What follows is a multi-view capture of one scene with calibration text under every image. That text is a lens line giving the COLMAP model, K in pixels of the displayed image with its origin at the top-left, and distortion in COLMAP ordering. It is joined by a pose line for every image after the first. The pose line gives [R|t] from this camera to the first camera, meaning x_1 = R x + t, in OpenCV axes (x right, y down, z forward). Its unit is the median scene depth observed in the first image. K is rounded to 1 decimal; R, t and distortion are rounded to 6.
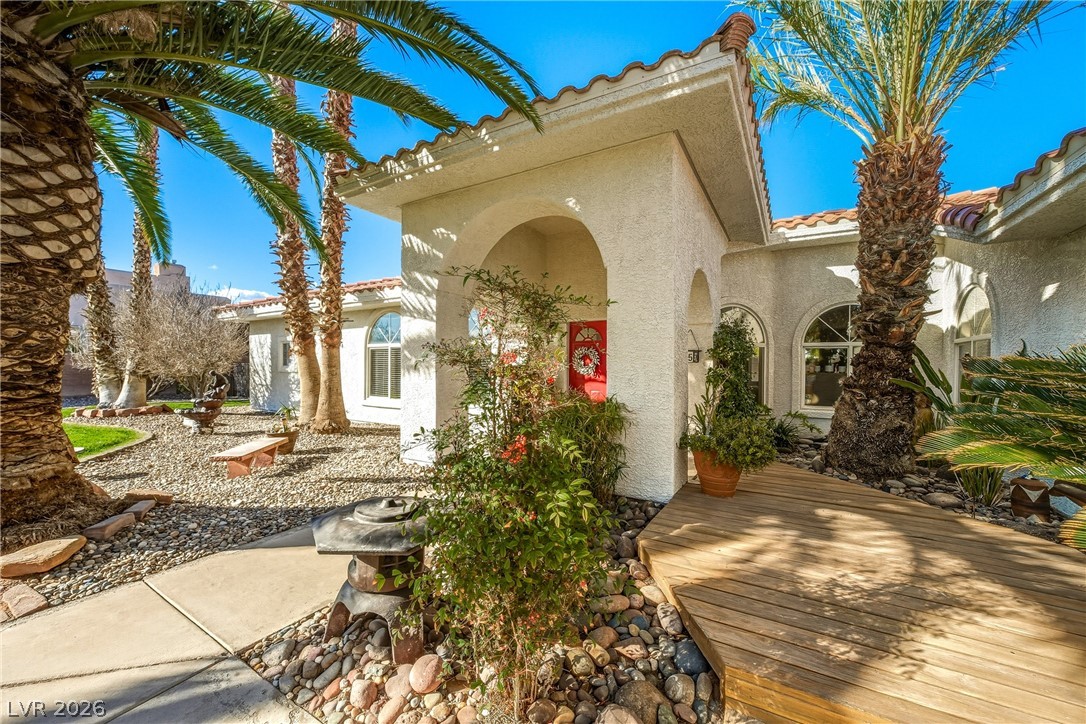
lens RADIAL K [[428.1, 0, 543.0], [0, 428.1, 362.0], [0, 0, 1]] dist [-0.028559, 0.000090]
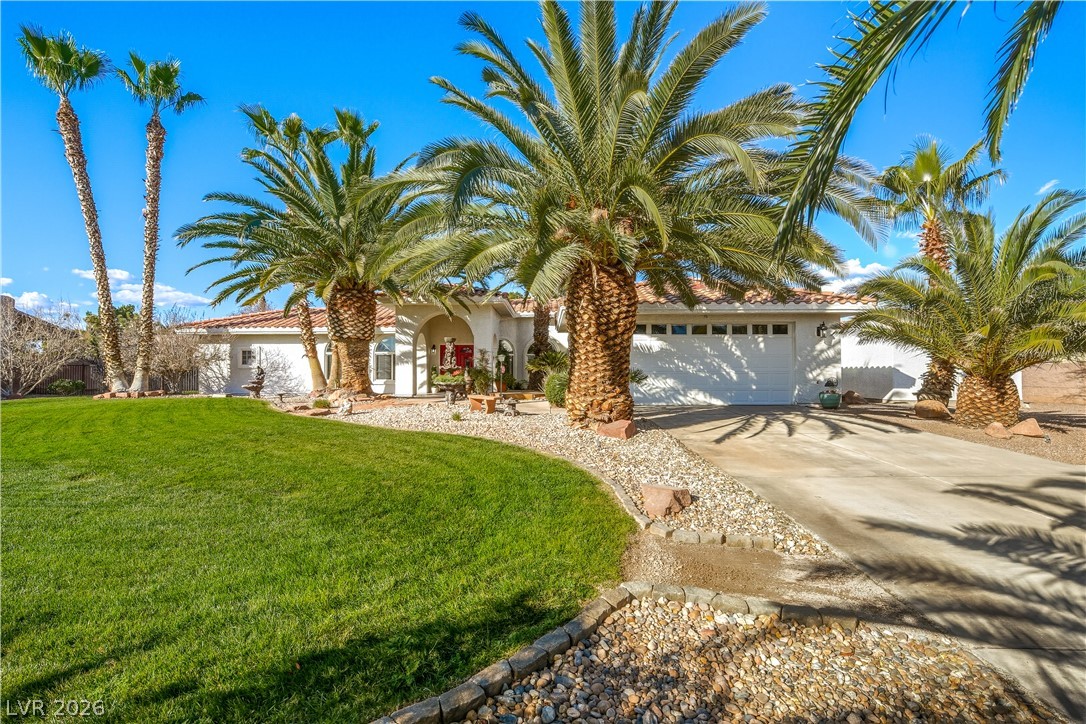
lens RADIAL K [[512.6, 0, 543.0], [0, 512.6, 362.0], [0, 0, 1]] dist [0.019617, 0.000620]
pose [[0.874987, -0.005869, 0.484111, -1.154044], [0.011399, 0.999899, -0.008481, 0.057105], [-0.484012, 0.012939, 0.874965, -2.499280]]
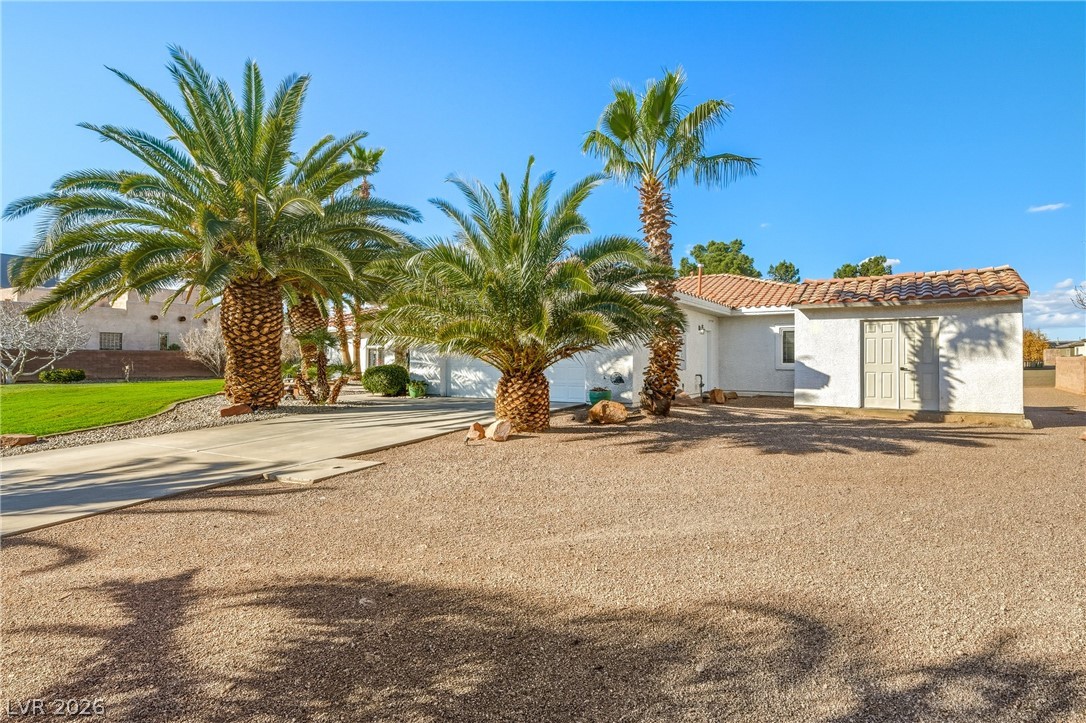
lens RADIAL K [[605.8, 0, 543.0], [0, 605.8, 361.5], [0, 0, 1]] dist [0.058657, 0.000258]
pose [[0.995174, -0.012710, -0.097296, 1.333067], [0.013323, 0.999895, 0.005660, 0.064697], [0.097214, -0.006929, 0.995239, -3.560381]]
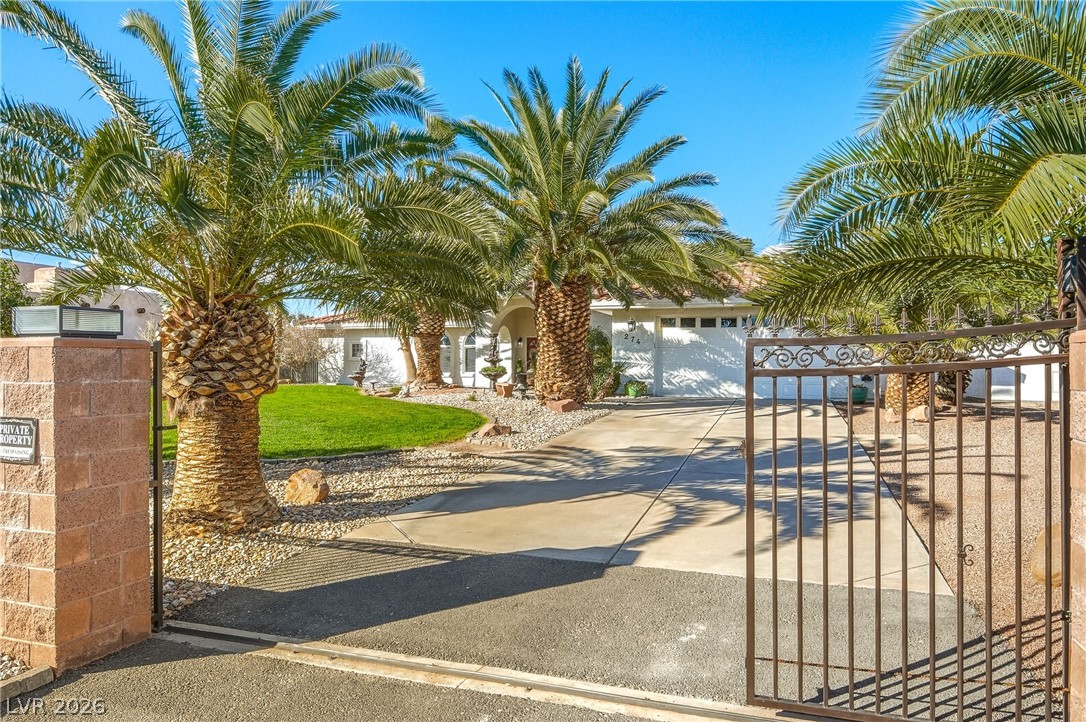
lens RADIAL K [[733.0, 0, 543.0], [0, 733.0, 361.0], [0, 0, 1]] dist [0.006822, 0.000707]
pose [[0.984476, -0.005650, 0.175429, -0.772226], [0.006504, 0.999970, -0.004292, 0.087082], [-0.175399, 0.005367, 0.984483, -4.144189]]
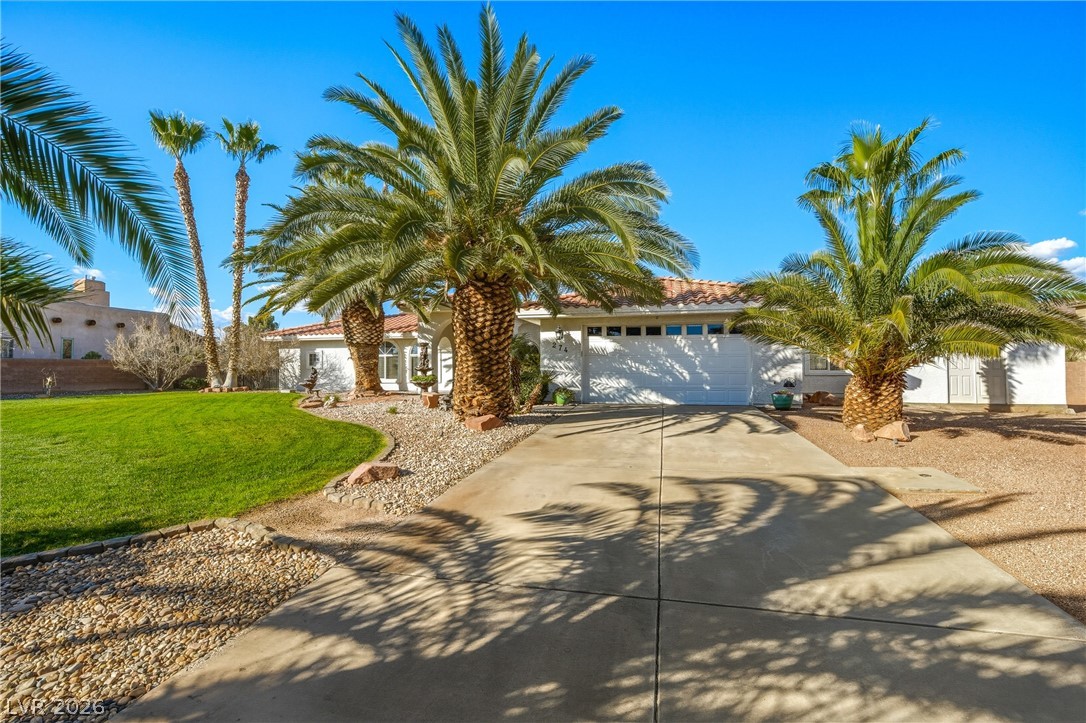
lens RADIAL K [[512.6, 0, 543.0], [0, 512.6, 361.5], [0, 0, 1]] dist [0.019617, 0.000620]
pose [[0.964339, -0.010379, 0.264465, -0.443938], [0.013825, 0.999842, -0.011172, 0.061117], [-0.264308, 0.014429, 0.964330, -3.041604]]
